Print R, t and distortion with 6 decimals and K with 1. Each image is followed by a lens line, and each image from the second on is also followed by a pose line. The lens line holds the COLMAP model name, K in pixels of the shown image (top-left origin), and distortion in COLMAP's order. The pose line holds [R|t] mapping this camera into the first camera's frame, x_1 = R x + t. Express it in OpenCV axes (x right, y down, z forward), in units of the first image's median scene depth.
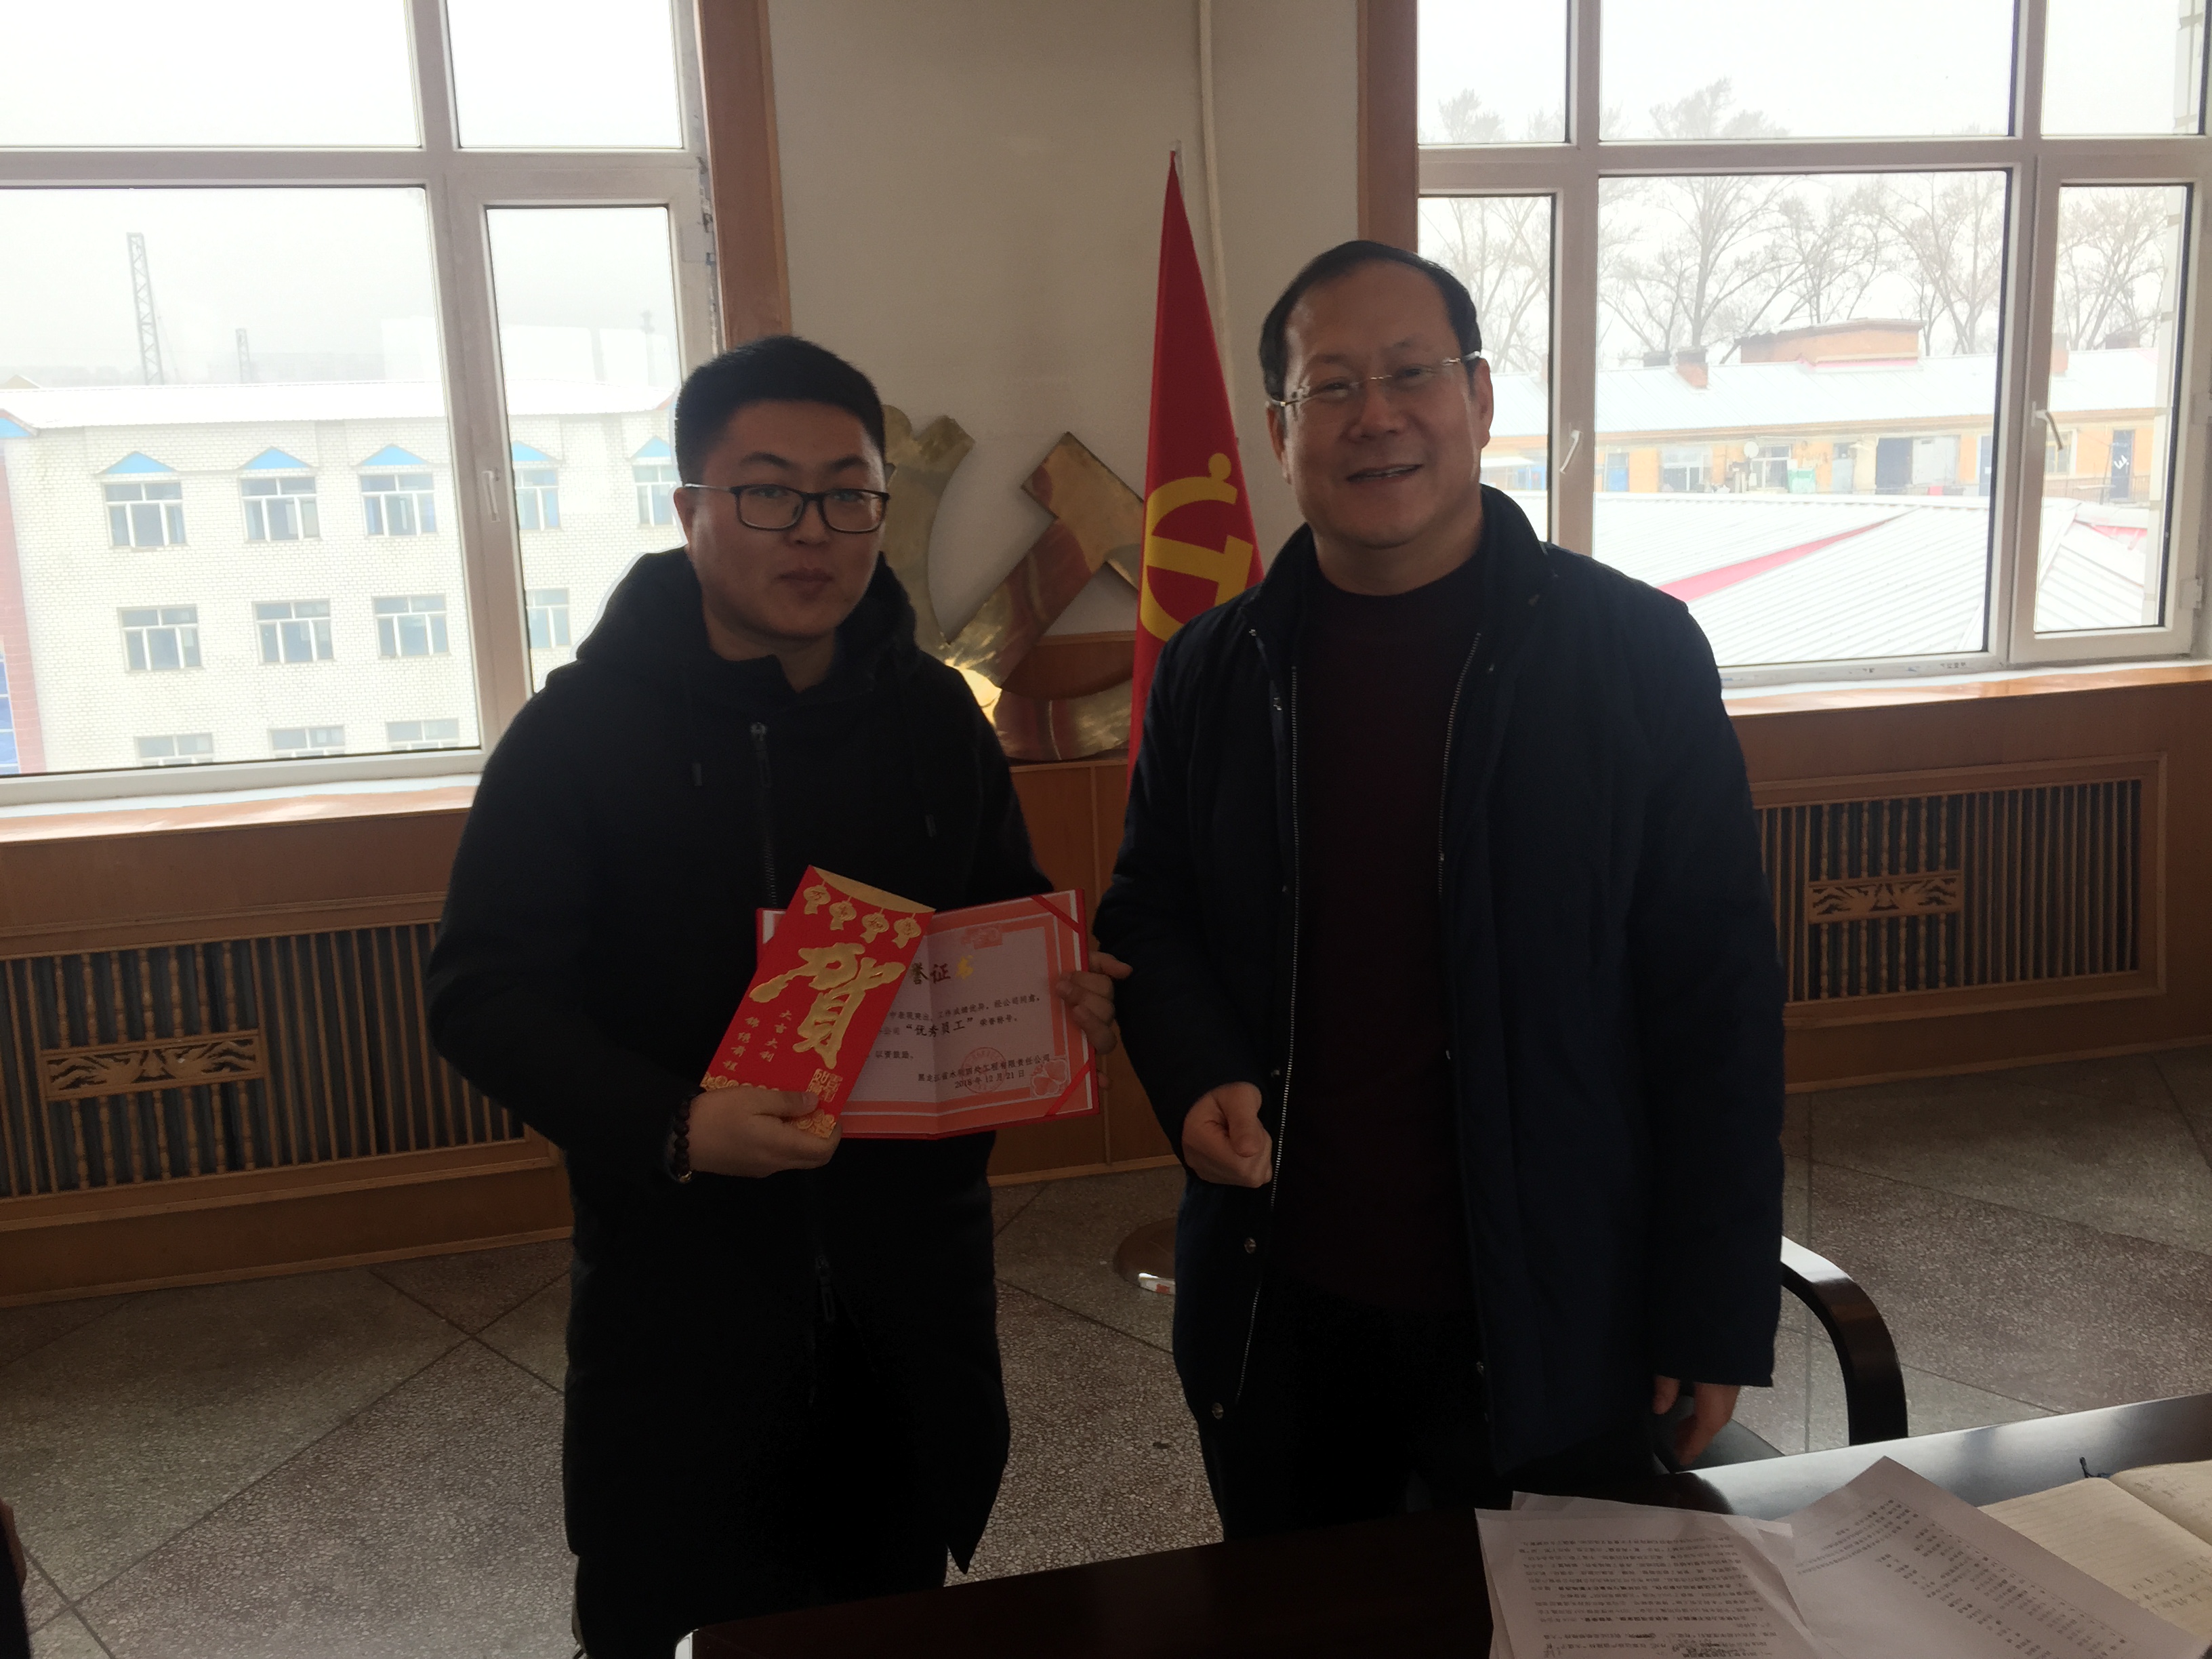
lens RADIAL K [[1854.4, 0, 1119.8], [0, 1854.4, 792.8], [0, 0, 1]] dist [0.092587, -0.116321]
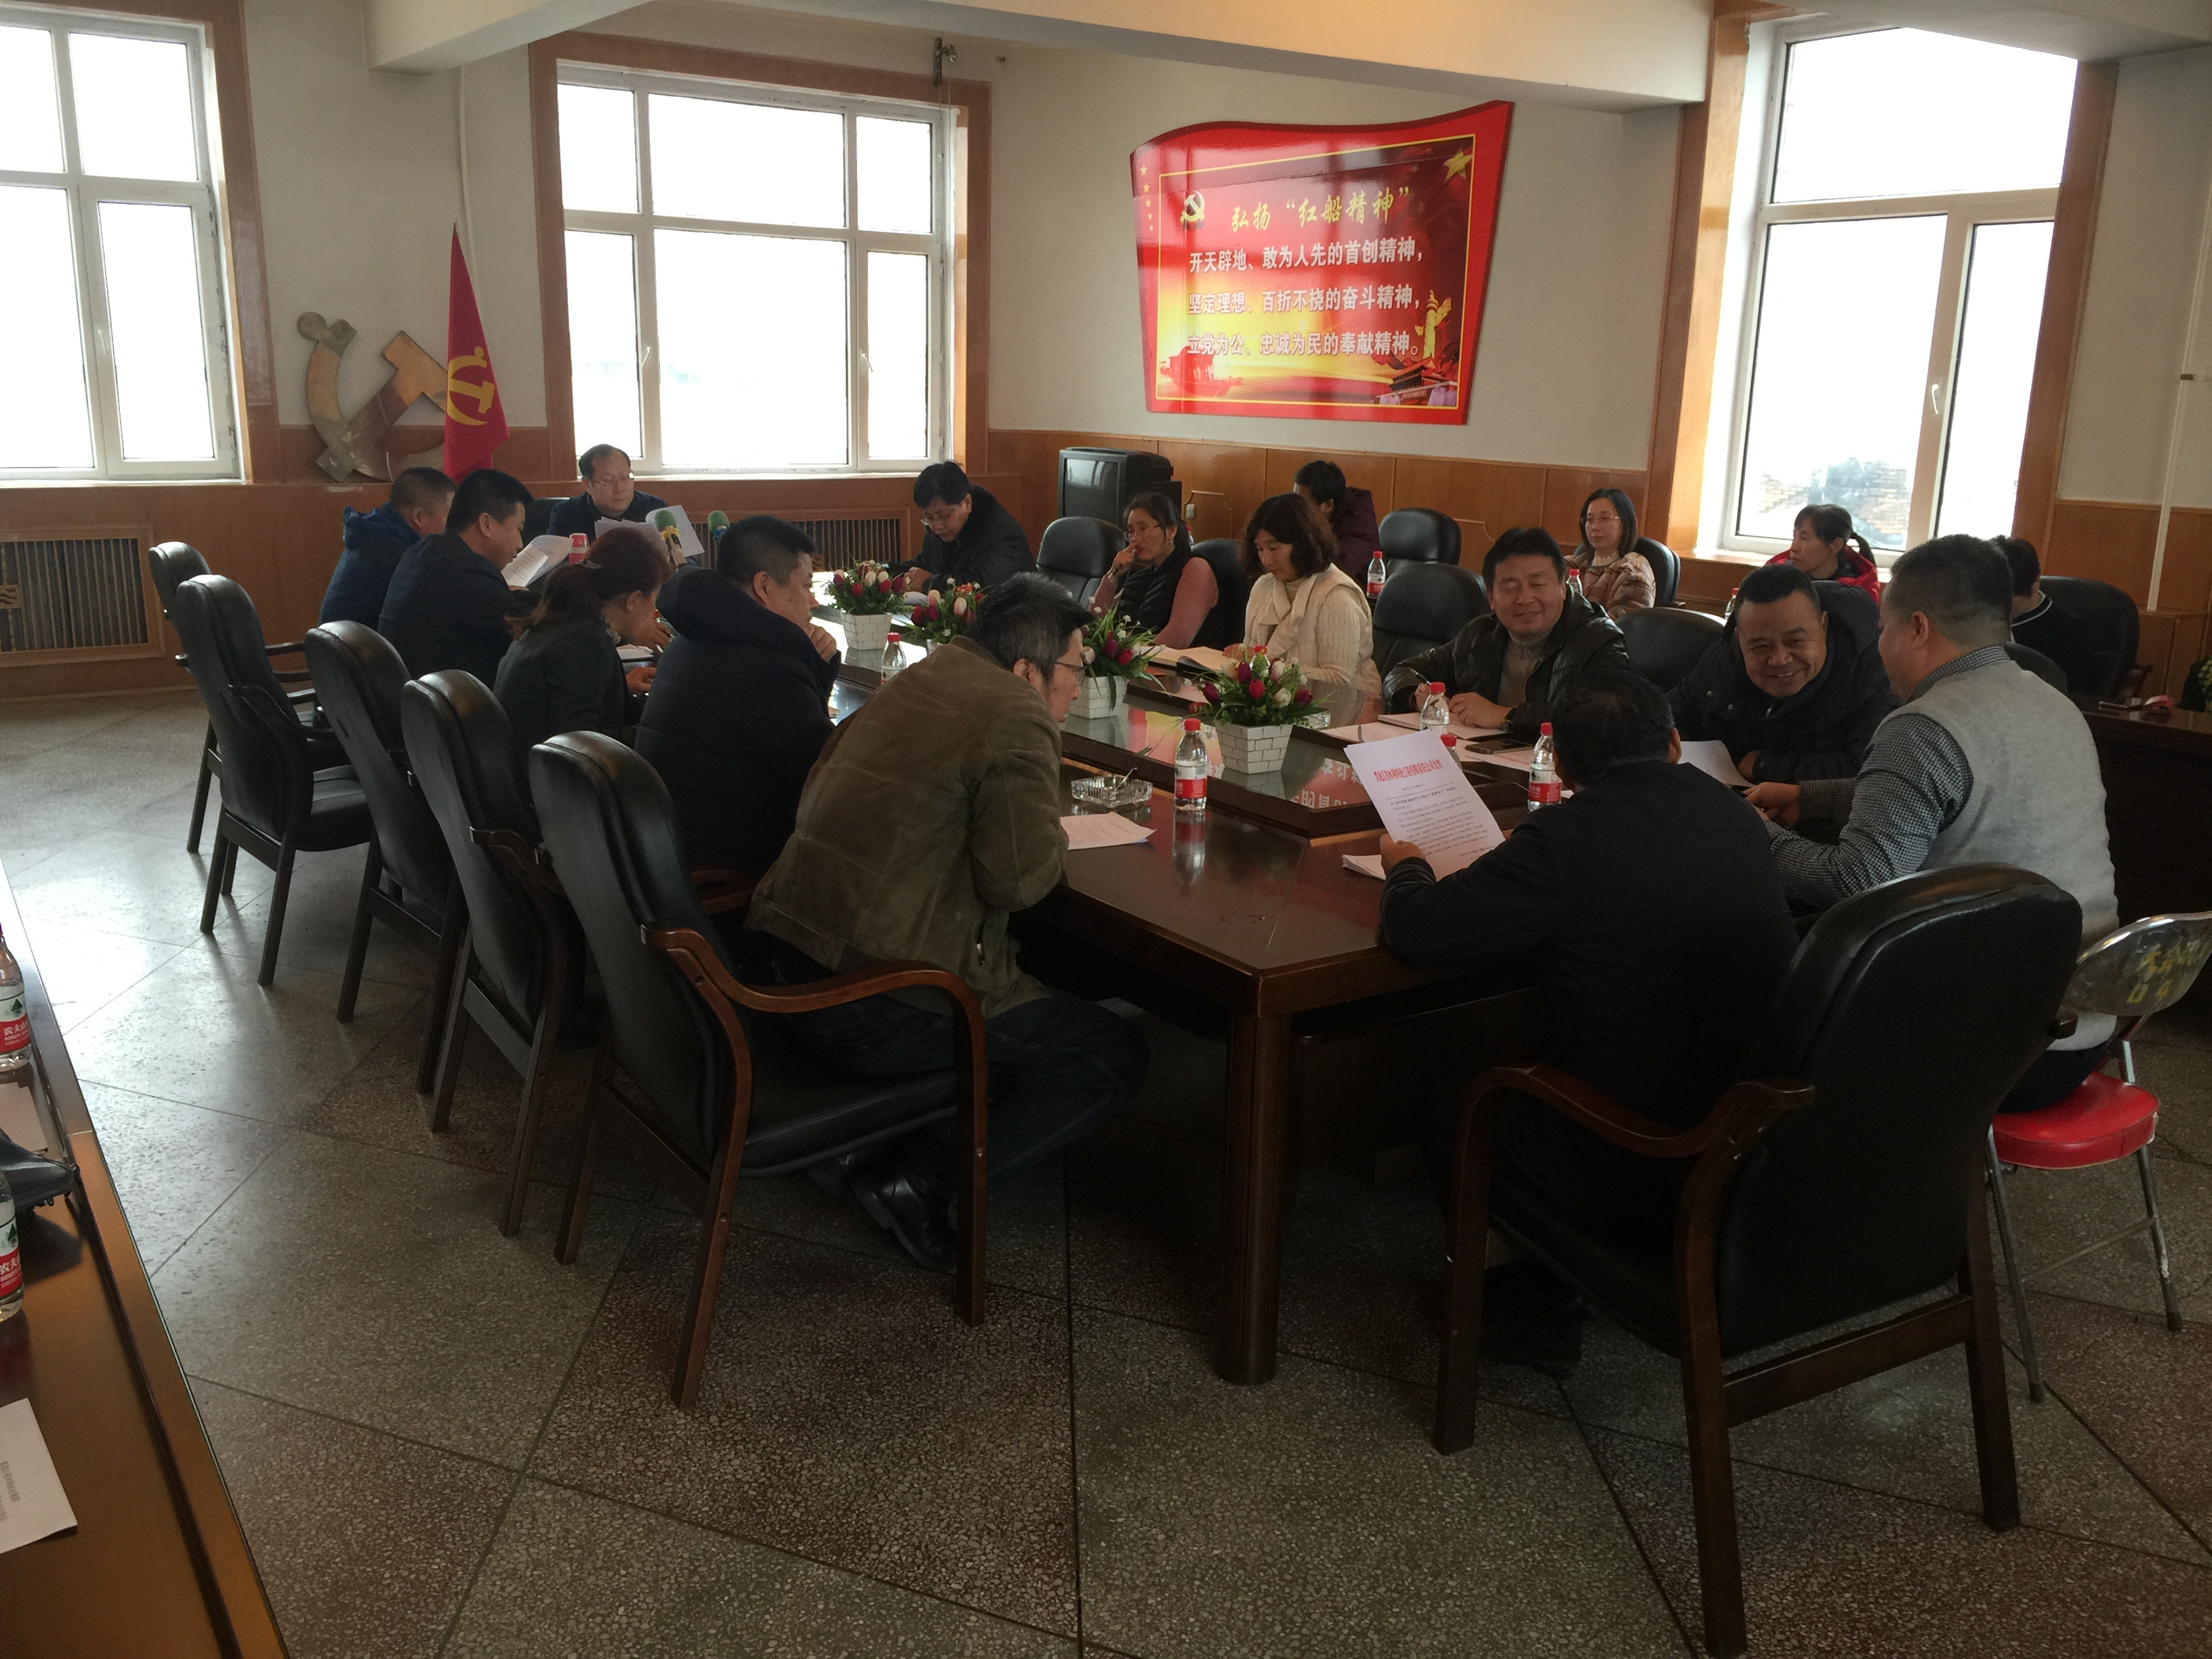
lens RADIAL K [[1845.1, 0, 1108.4], [0, 1845.1, 803.0], [0, 0, 1]] dist [0.078211, -0.102858]
pose [[0.923195, -0.029154, 0.383224, -0.103984], [0.007236, 0.998260, 0.058513, 0.208751], [-0.384263, -0.051246, 0.921800, -1.203158]]
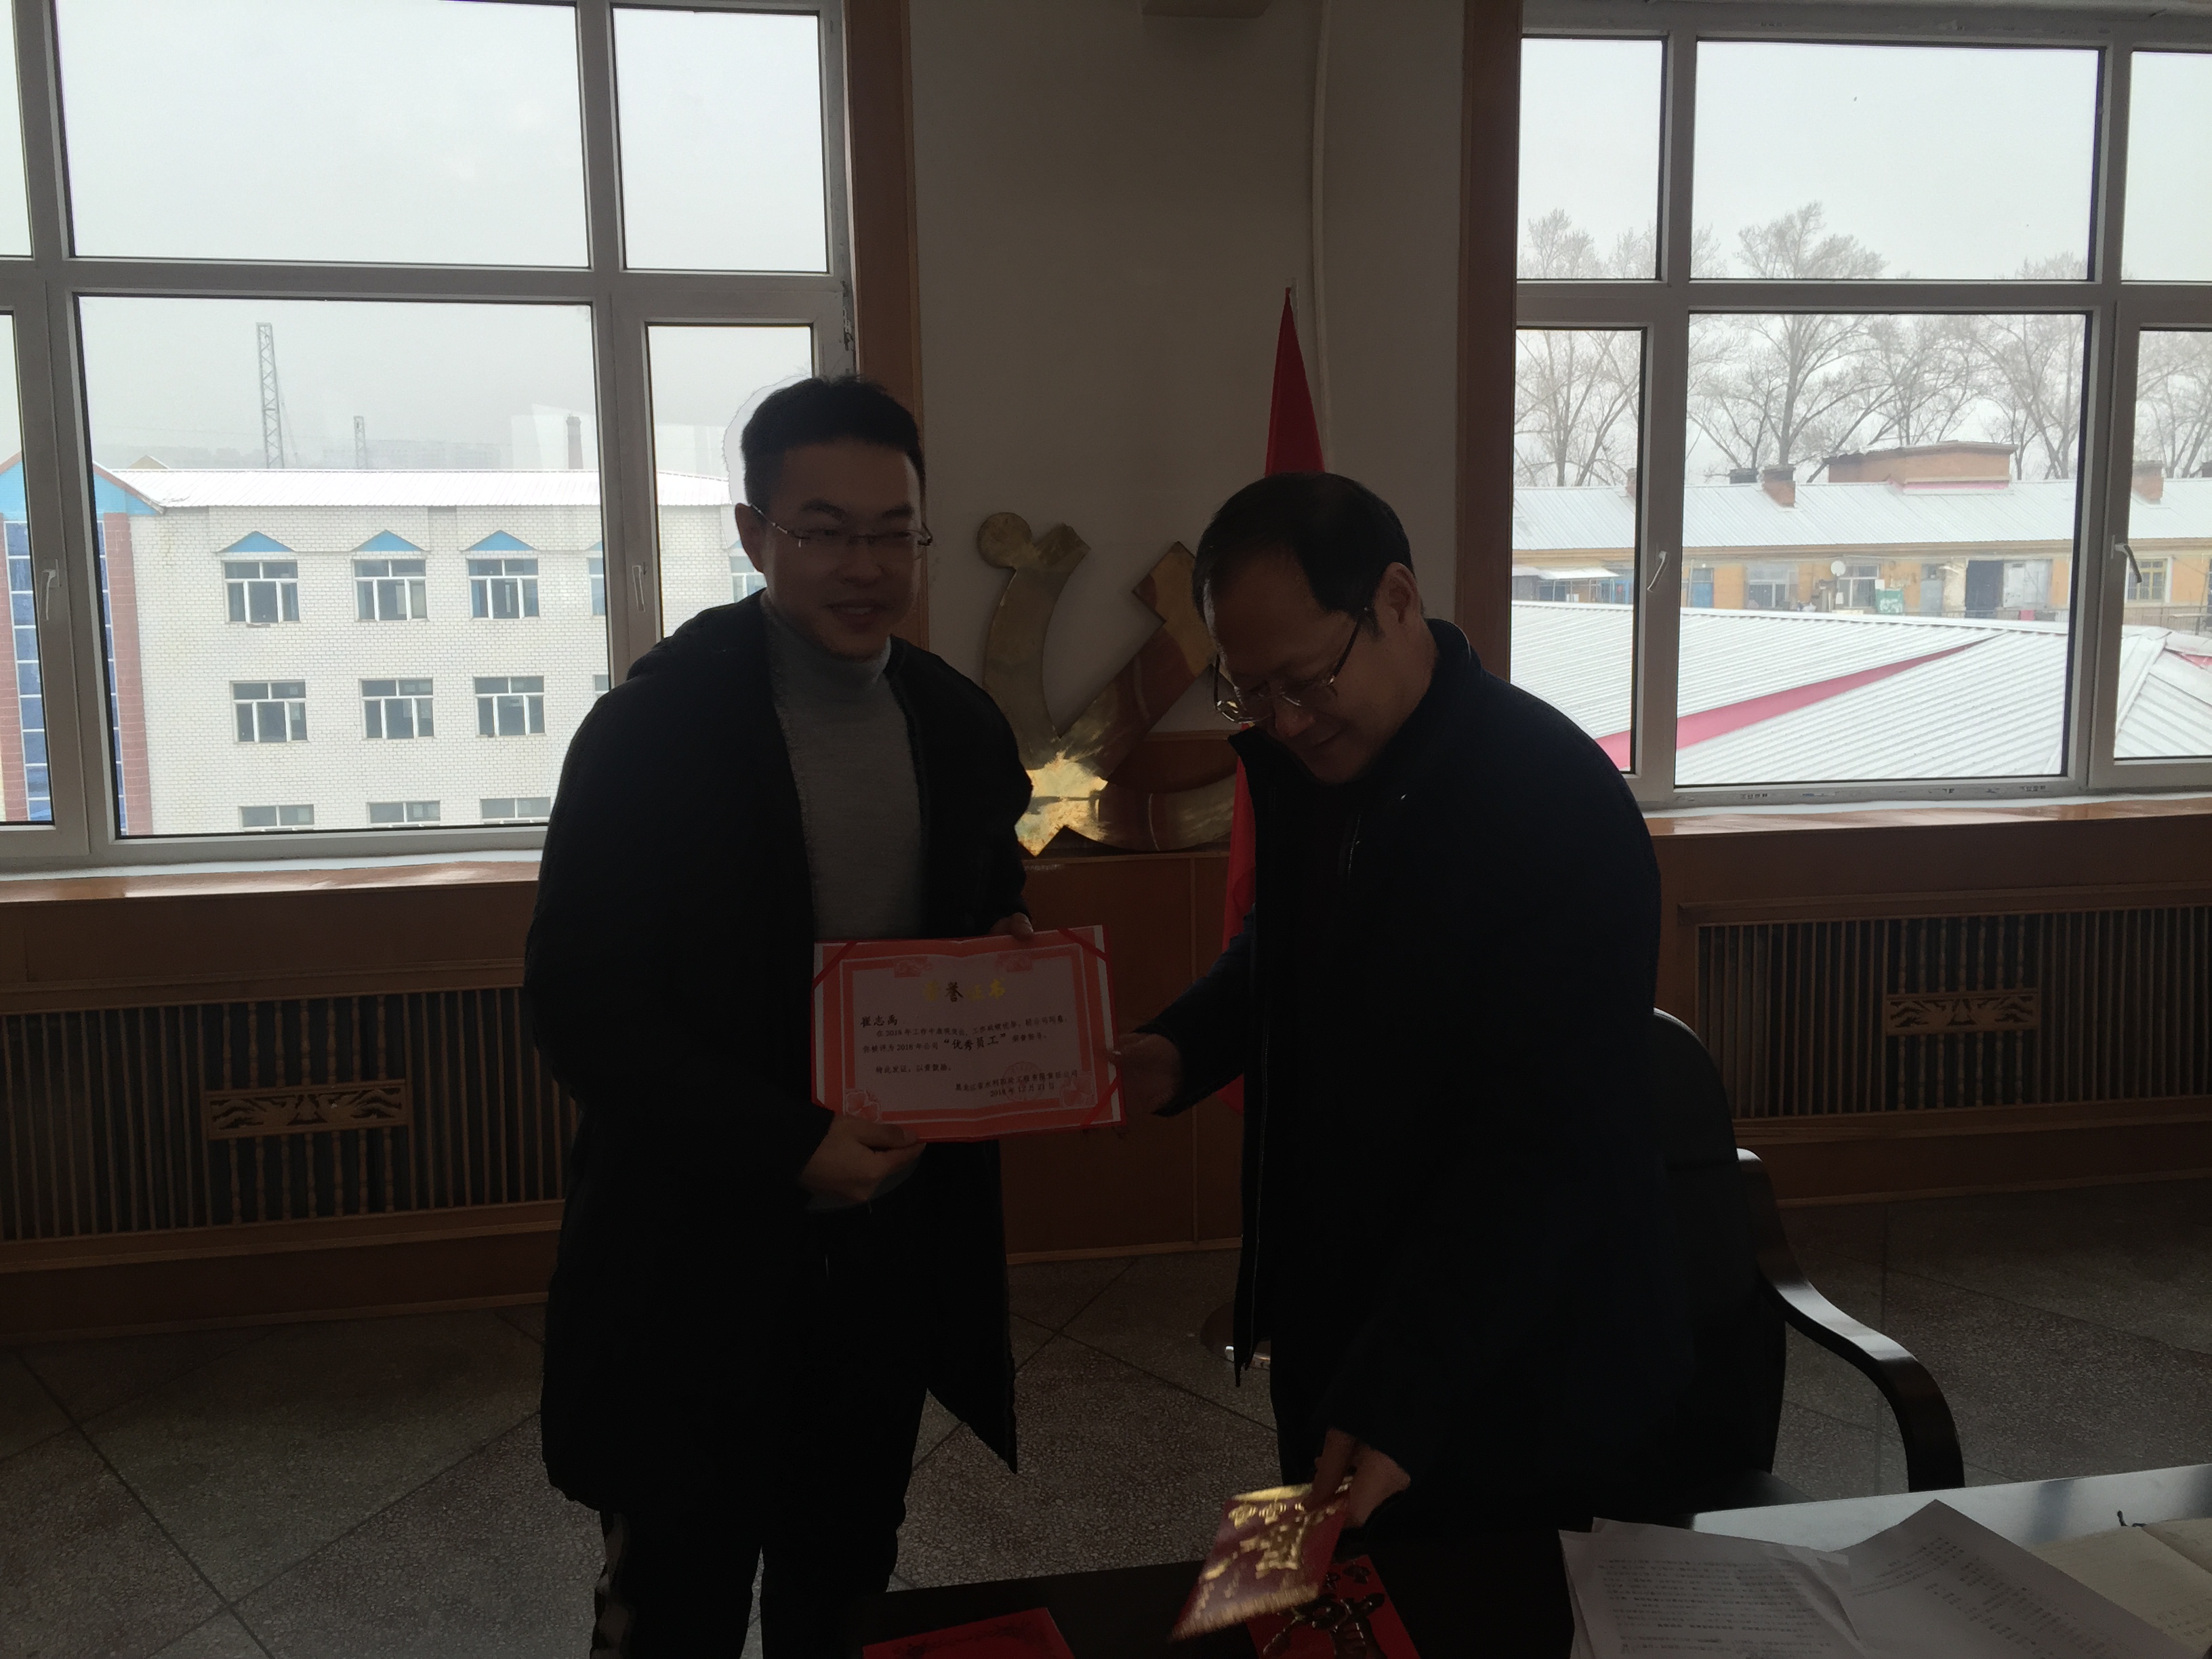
lens RADIAL K [[1850.8, 0, 1115.4], [0, 1850.8, 793.8], [0, 0, 1]] dist [0.089376, -0.115426]
pose [[0.998612, 0.030795, -0.042738, -0.011900], [-0.032969, 0.998148, -0.051116, 0.004234], [0.041085, 0.052454, 0.997778, -0.041881]]
